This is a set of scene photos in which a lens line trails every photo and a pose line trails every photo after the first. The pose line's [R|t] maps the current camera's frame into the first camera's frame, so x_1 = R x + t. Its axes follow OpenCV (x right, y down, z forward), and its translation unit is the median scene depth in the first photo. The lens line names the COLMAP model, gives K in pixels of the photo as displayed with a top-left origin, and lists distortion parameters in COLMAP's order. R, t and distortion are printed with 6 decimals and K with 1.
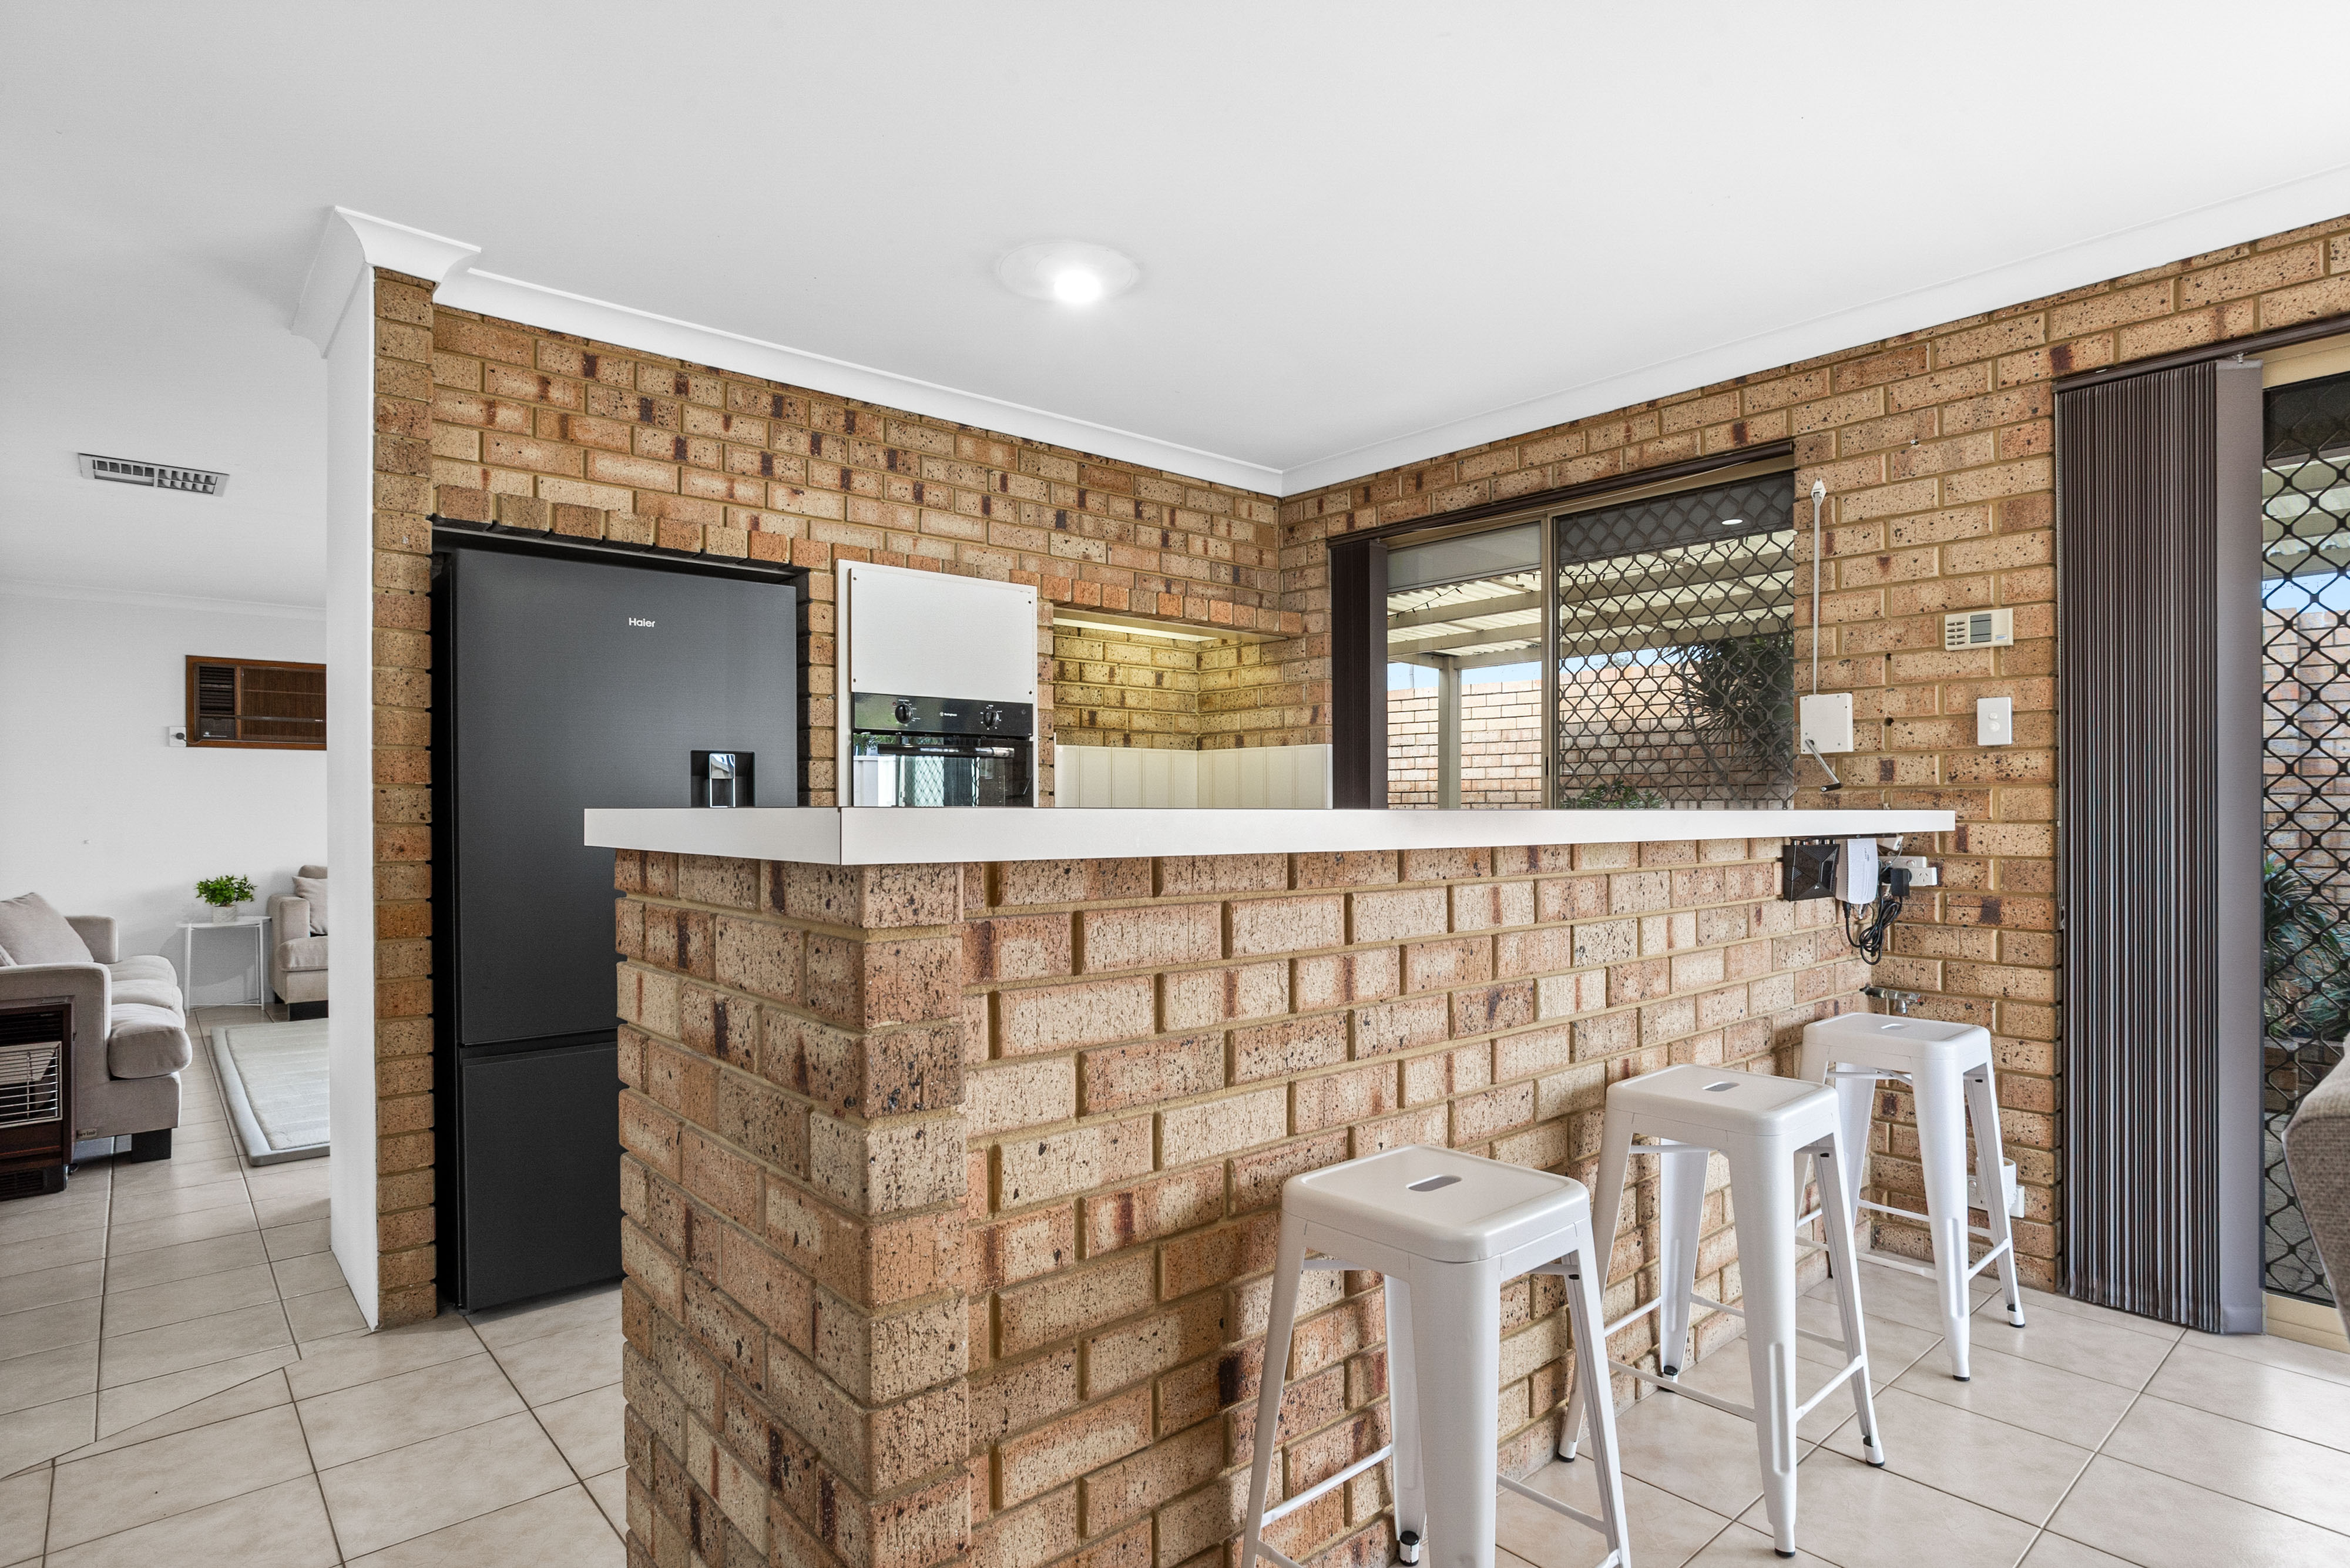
lens RADIAL K [[1240.8, 0, 1224.5], [0, 1240.8, 809.4], [0, 0, 1]] dist [0.003218, 0.007174]
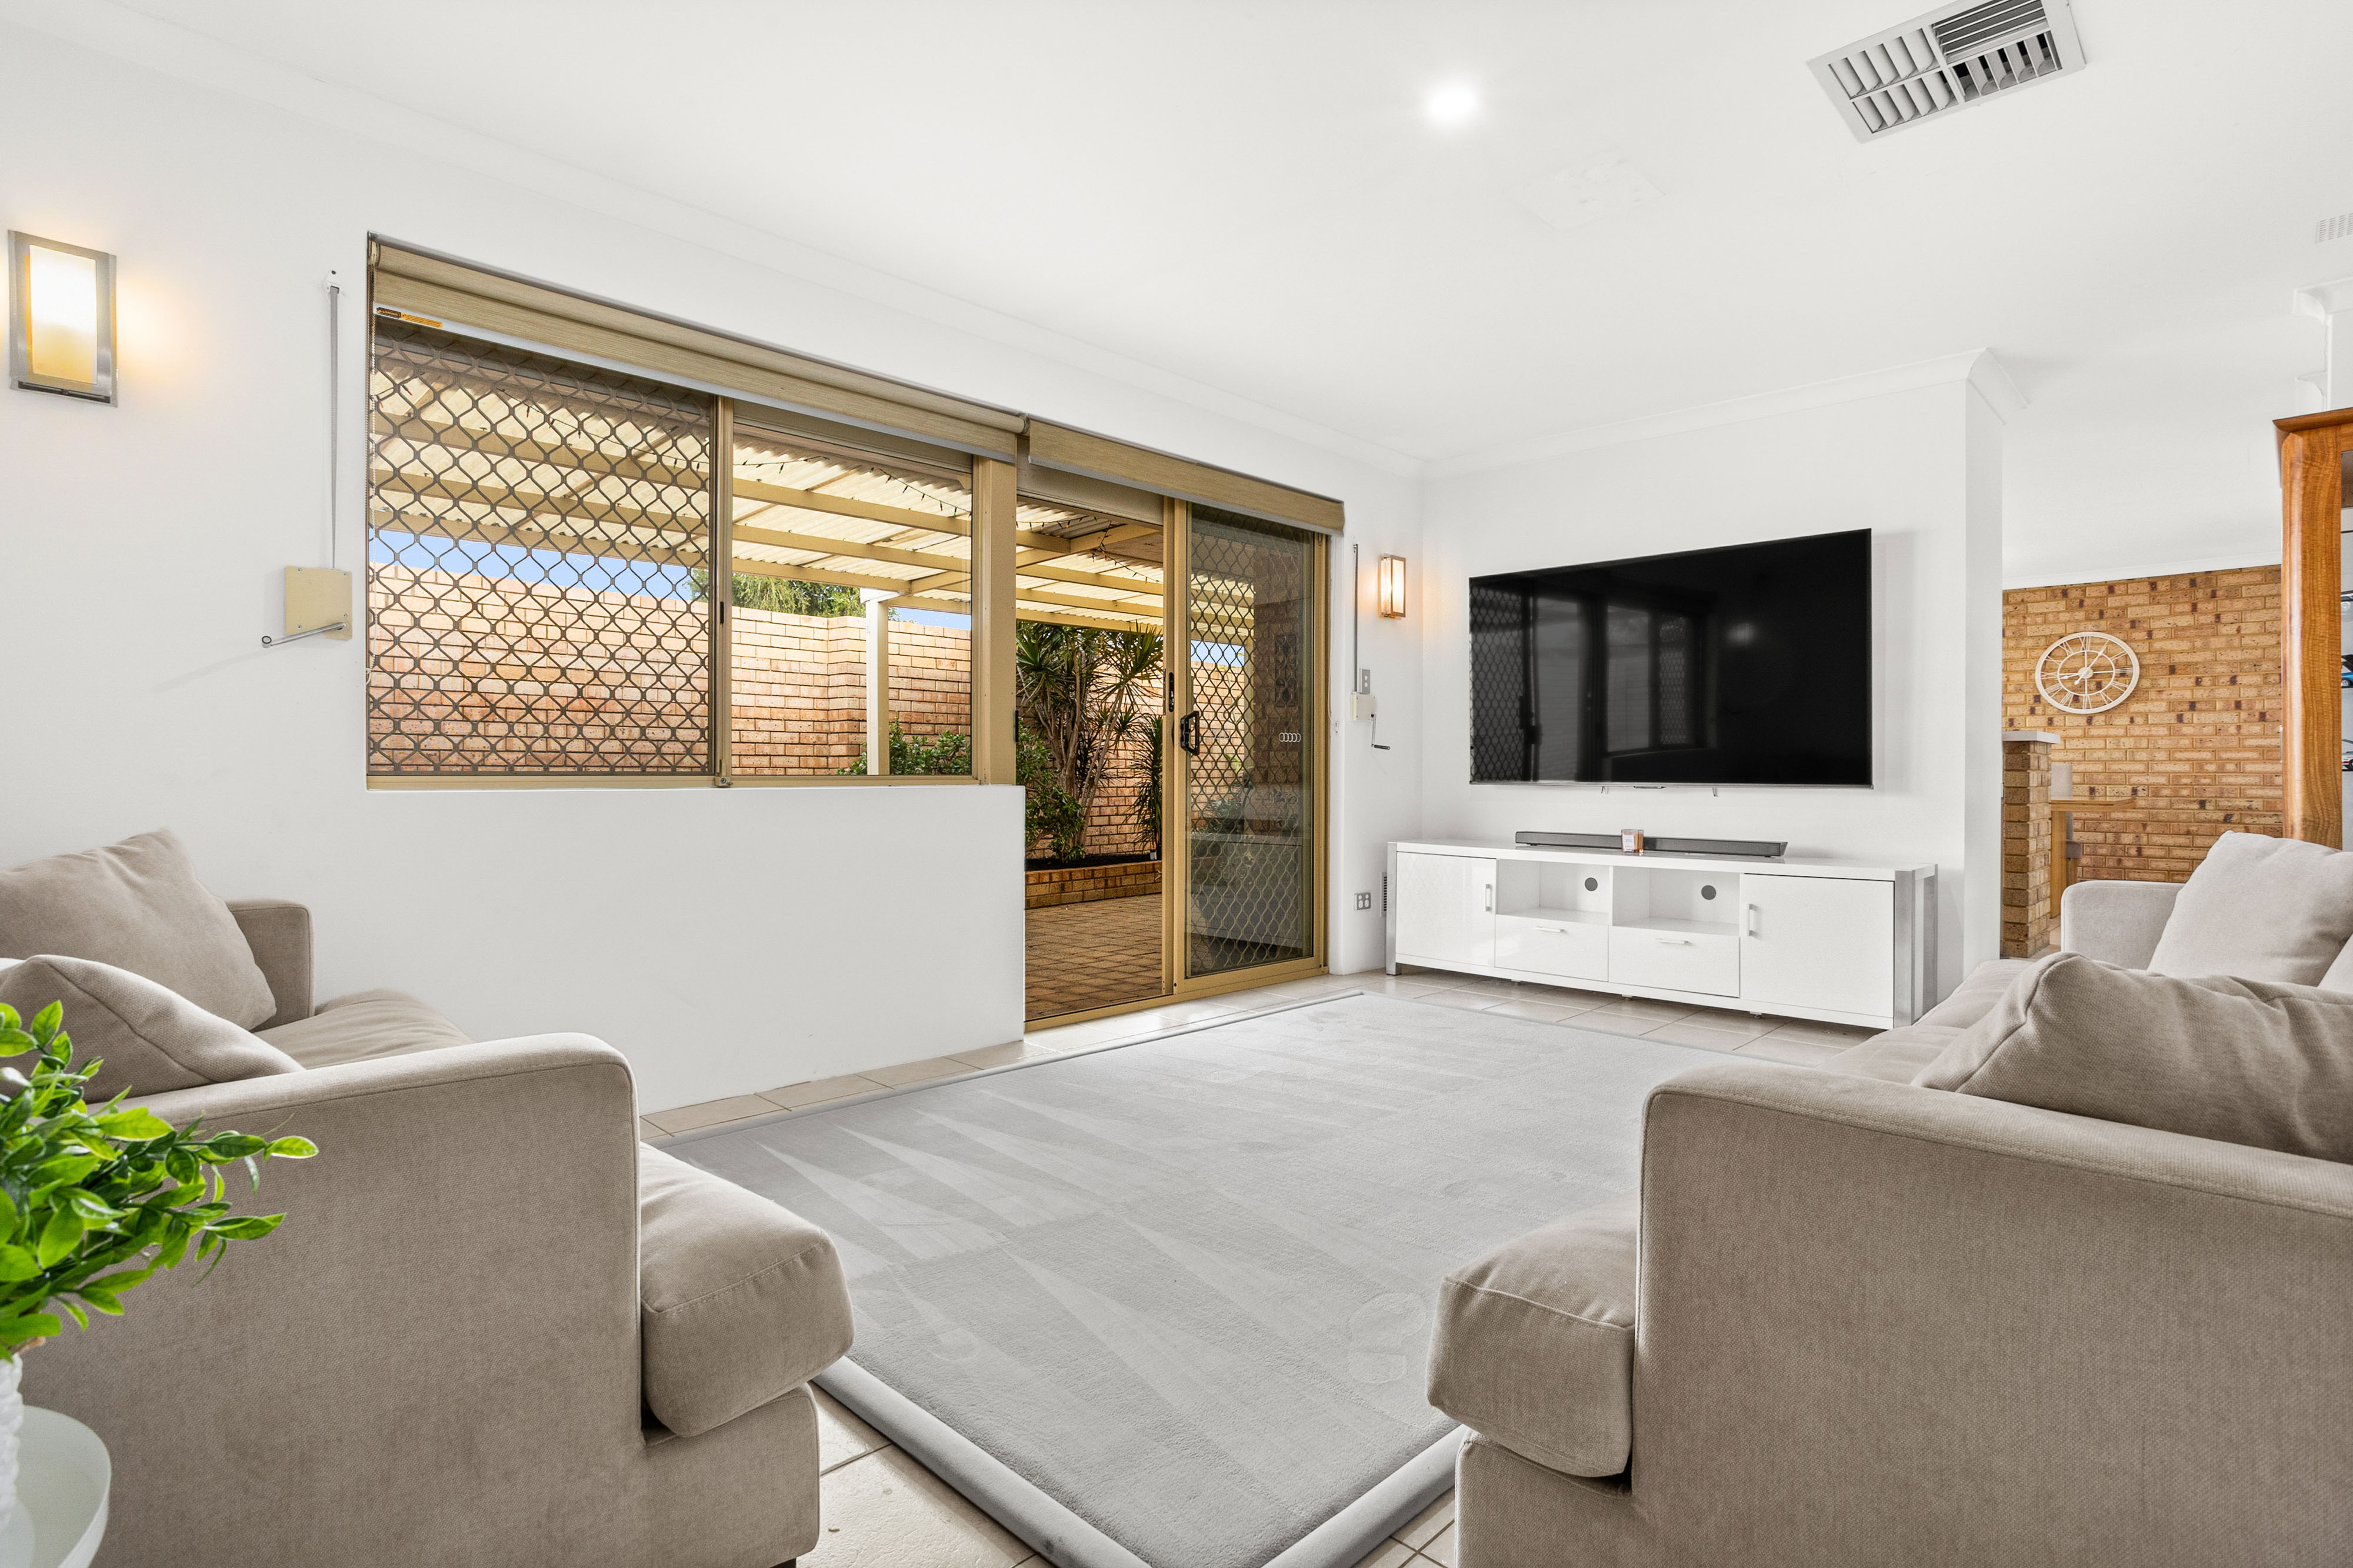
lens RADIAL K [[1157.7, 0, 1171.4], [0, 1157.7, 758.1], [0, 0, 1]] dist [-0.039172, 0.024207]
pose [[-0.033639, 0.010473, 0.999379, -2.007852], [-0.006570, 0.999921, -0.010700, 0.068825], [-0.999412, -0.006926, -0.033567, 1.925463]]
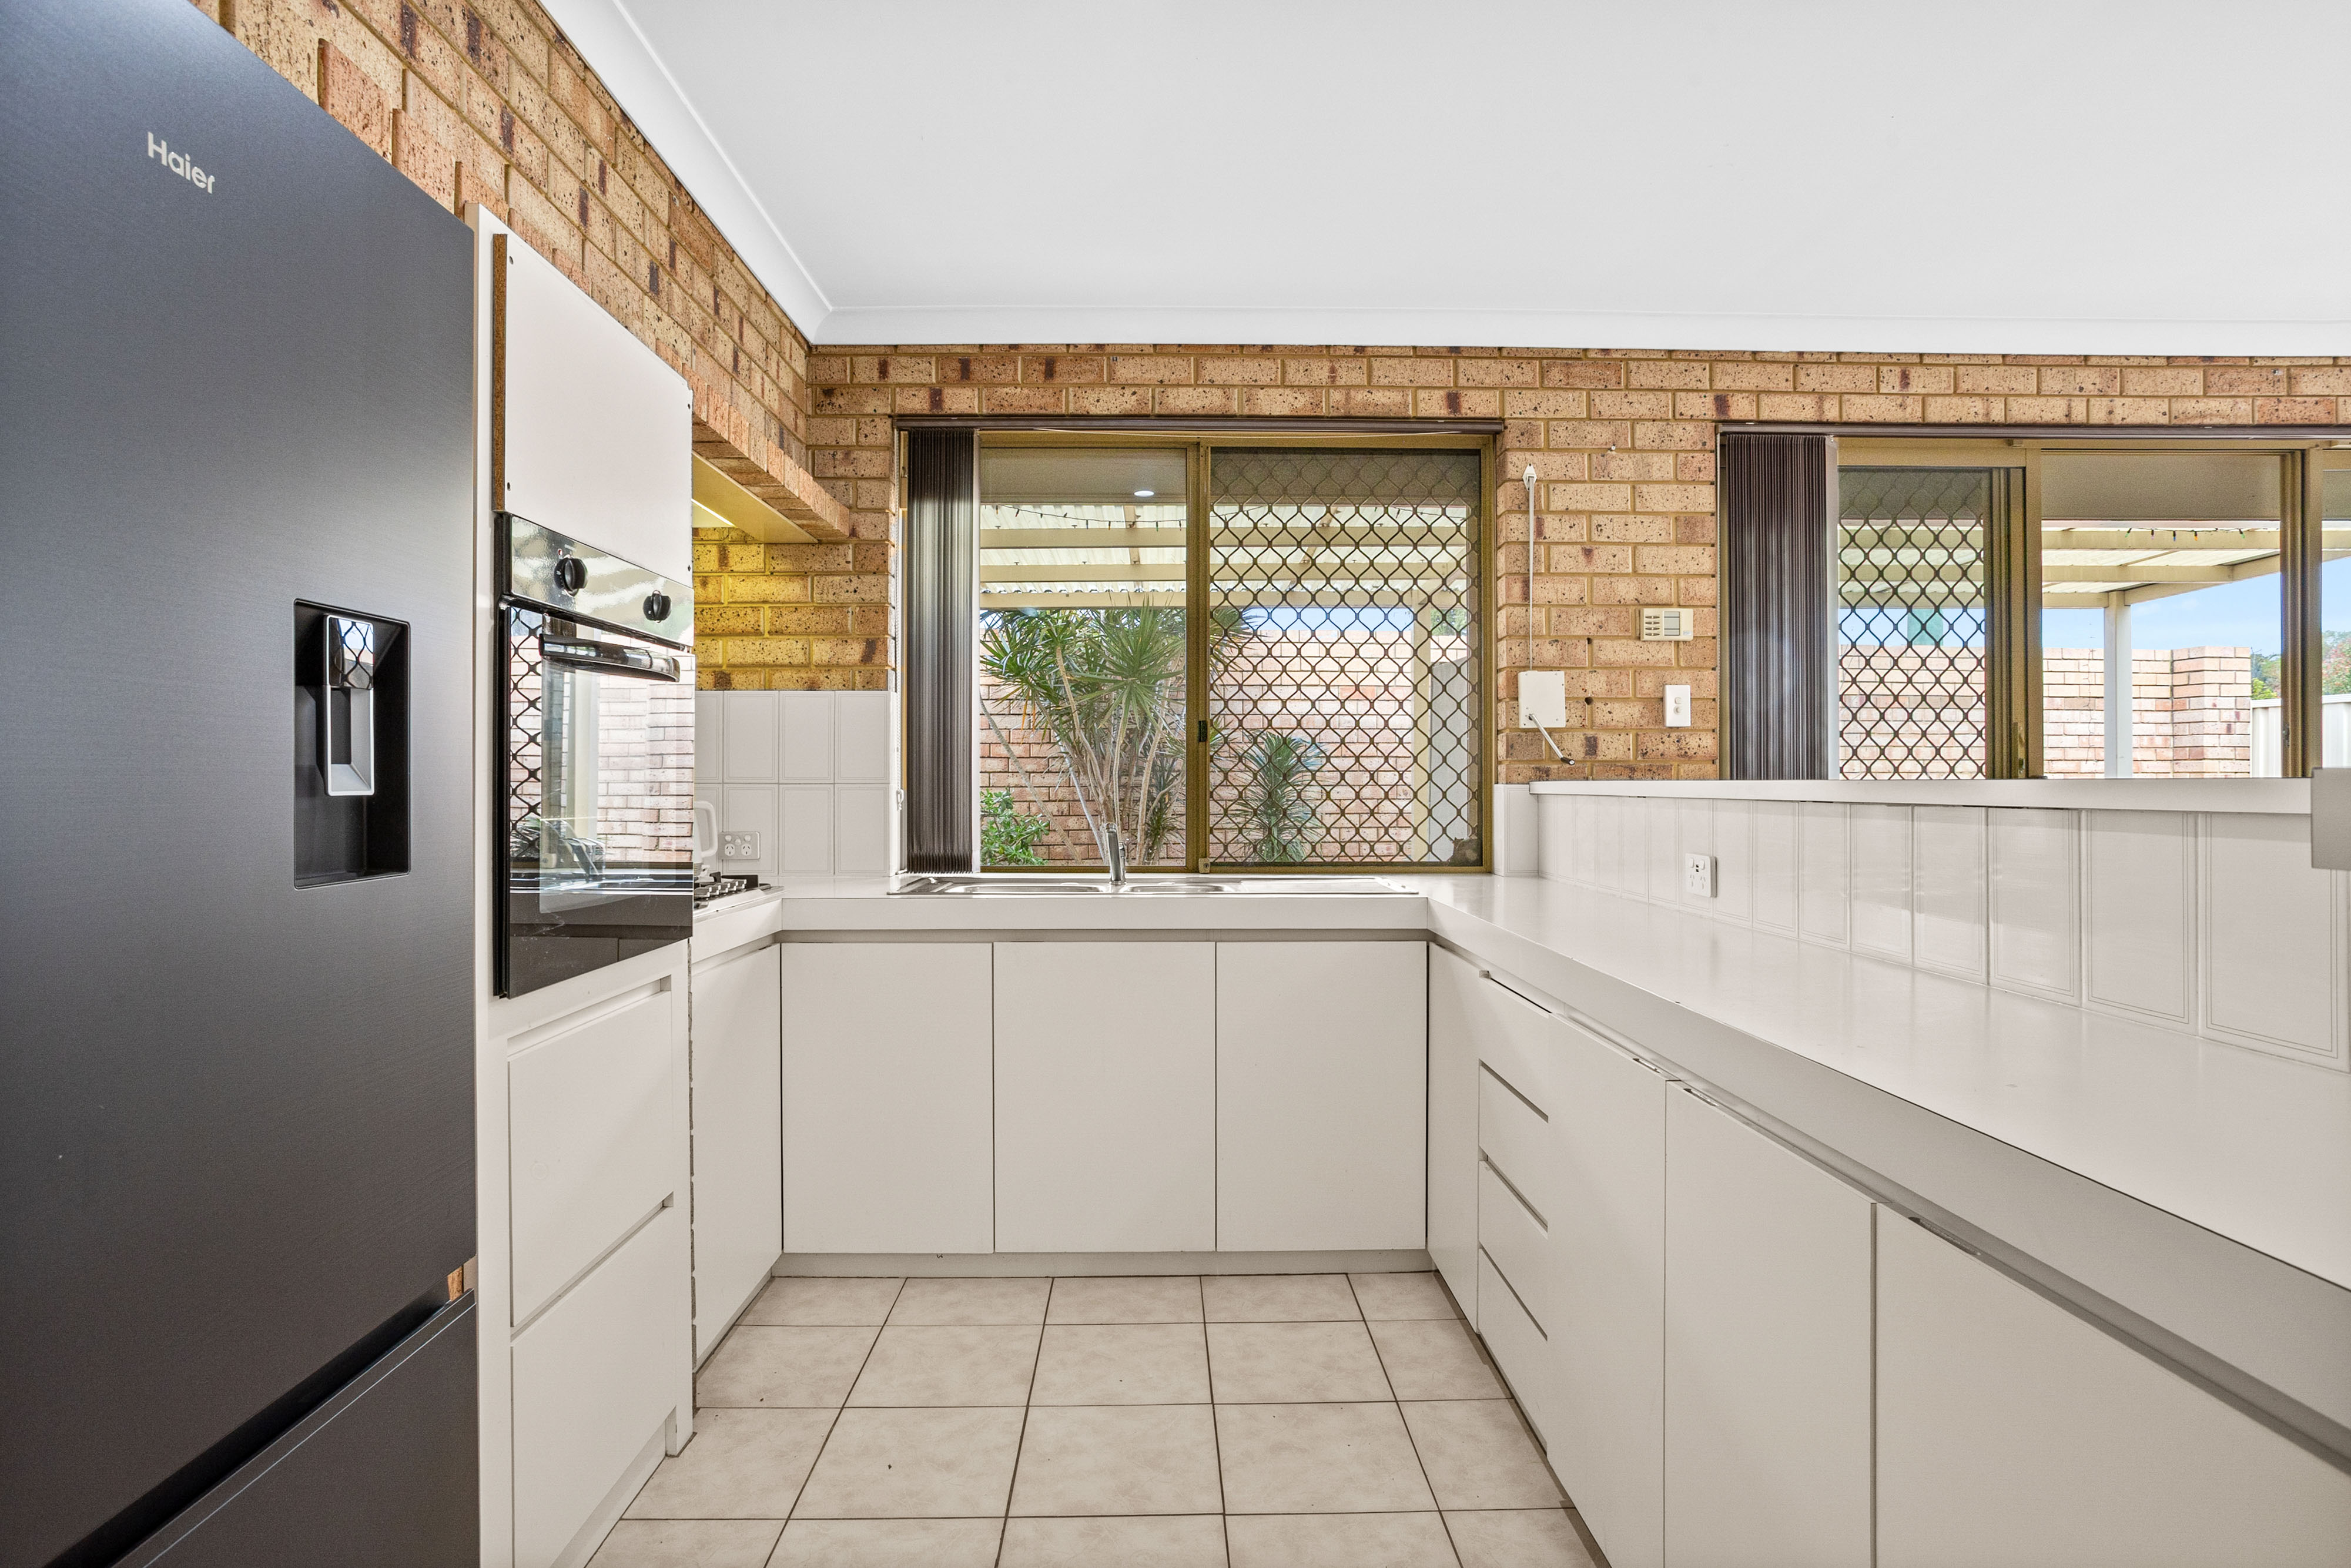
lens RADIAL K [[1226.7, 0, 1172.3], [0, 1226.7, 771.8], [0, 0, 1]] dist [-0.038733, 0.017759]
pose [[0.669193, 0.009037, 0.743034, -0.497064], [-0.002197, 0.999946, -0.010183, 0.002527], [-0.743086, 0.005182, 0.669176, 0.561165]]
